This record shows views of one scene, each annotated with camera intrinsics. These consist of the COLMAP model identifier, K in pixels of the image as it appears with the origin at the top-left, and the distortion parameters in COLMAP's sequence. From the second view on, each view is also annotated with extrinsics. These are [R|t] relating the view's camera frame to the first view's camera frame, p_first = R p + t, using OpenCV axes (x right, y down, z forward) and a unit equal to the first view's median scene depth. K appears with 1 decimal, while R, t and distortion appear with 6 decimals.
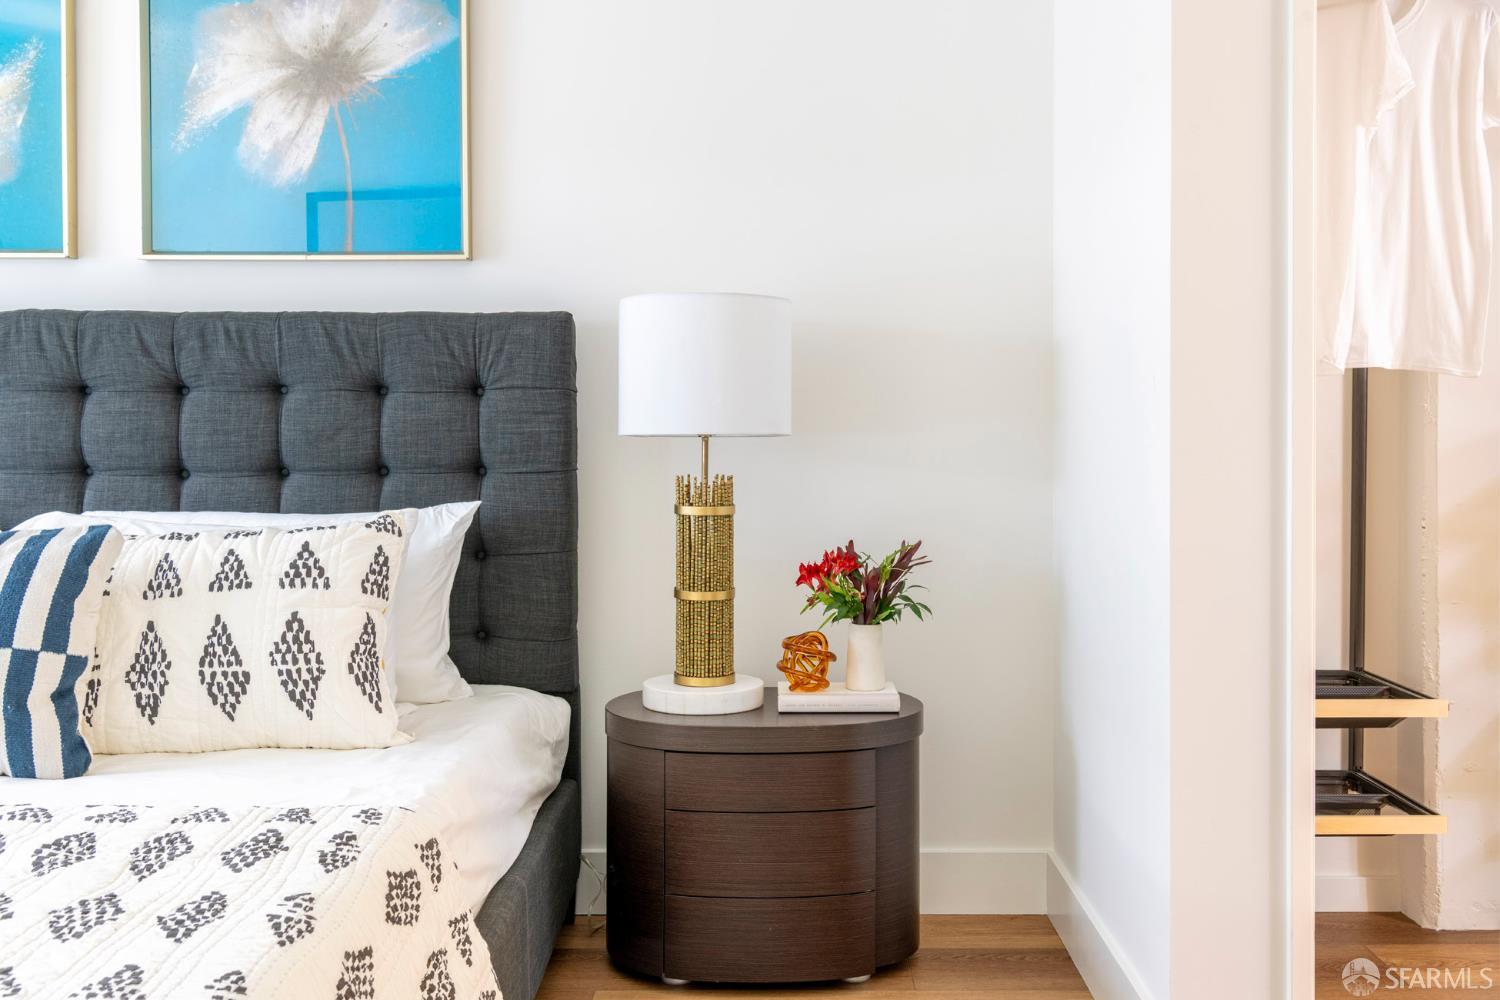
lens RADIAL K [[1453.3, 0, 784.7], [0, 1453.3, 424.8], [0, 0, 1]] dist [0.010054, 0.003133]
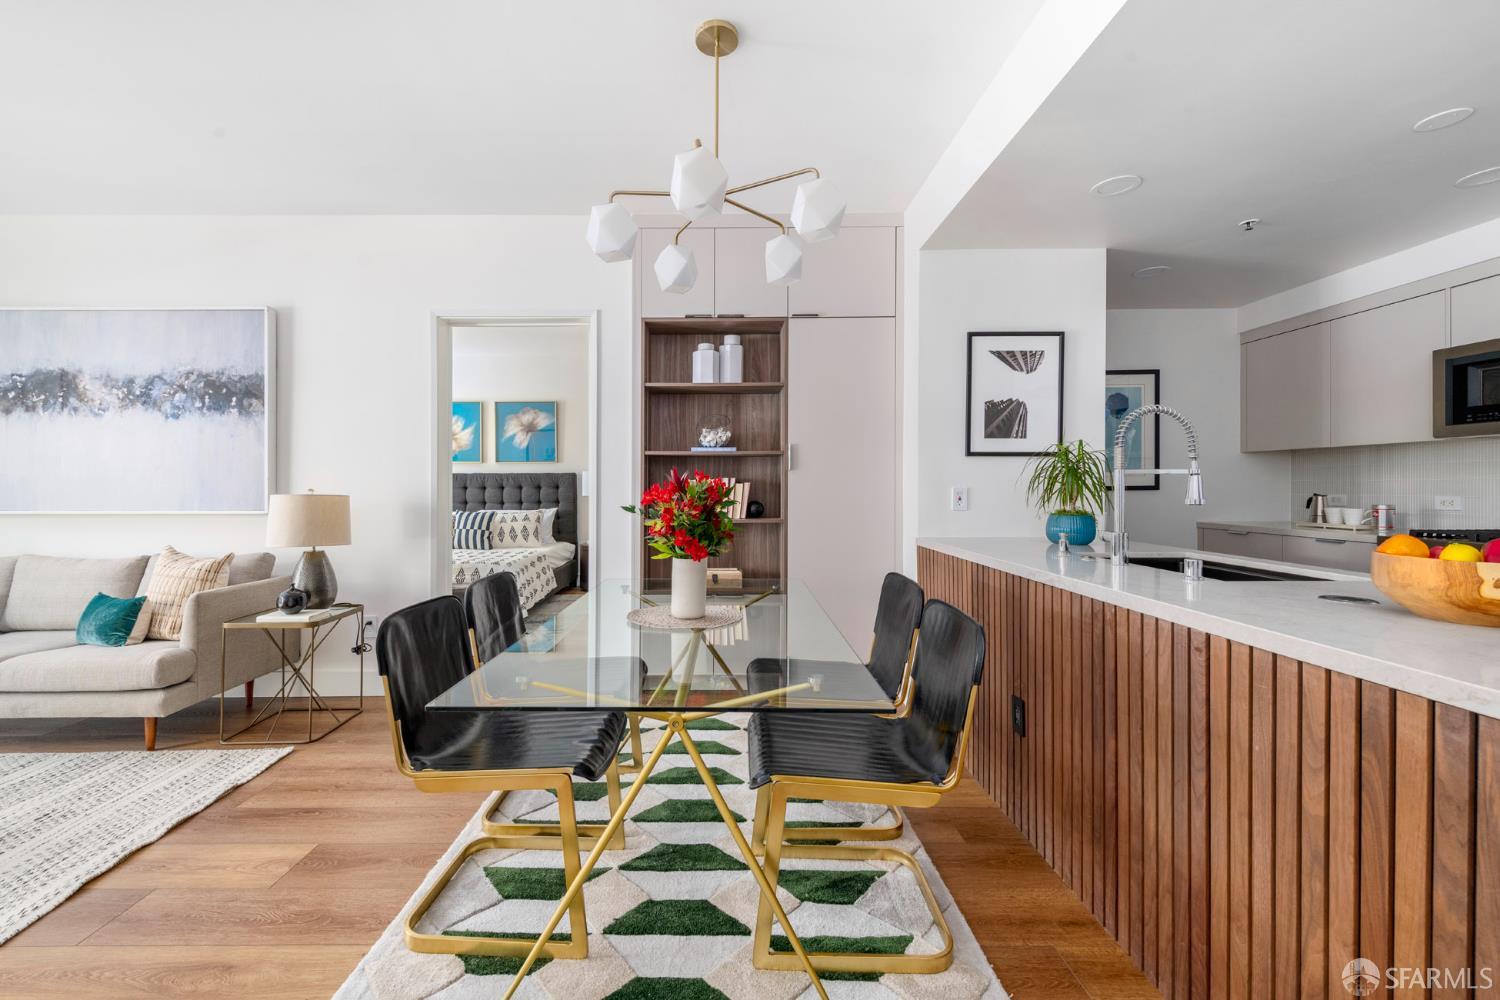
lens RADIAL K [[607.5, 0, 720.1], [0, 607.5, 485.6], [0, 0, 1]] dist [0.014967, -0.005310]
pose [[0.999949, -0.007755, -0.006415, 0.430196], [0.007747, 0.999969, -0.001287, -0.024454], [0.006425, 0.001237, 0.999979, -1.328435]]
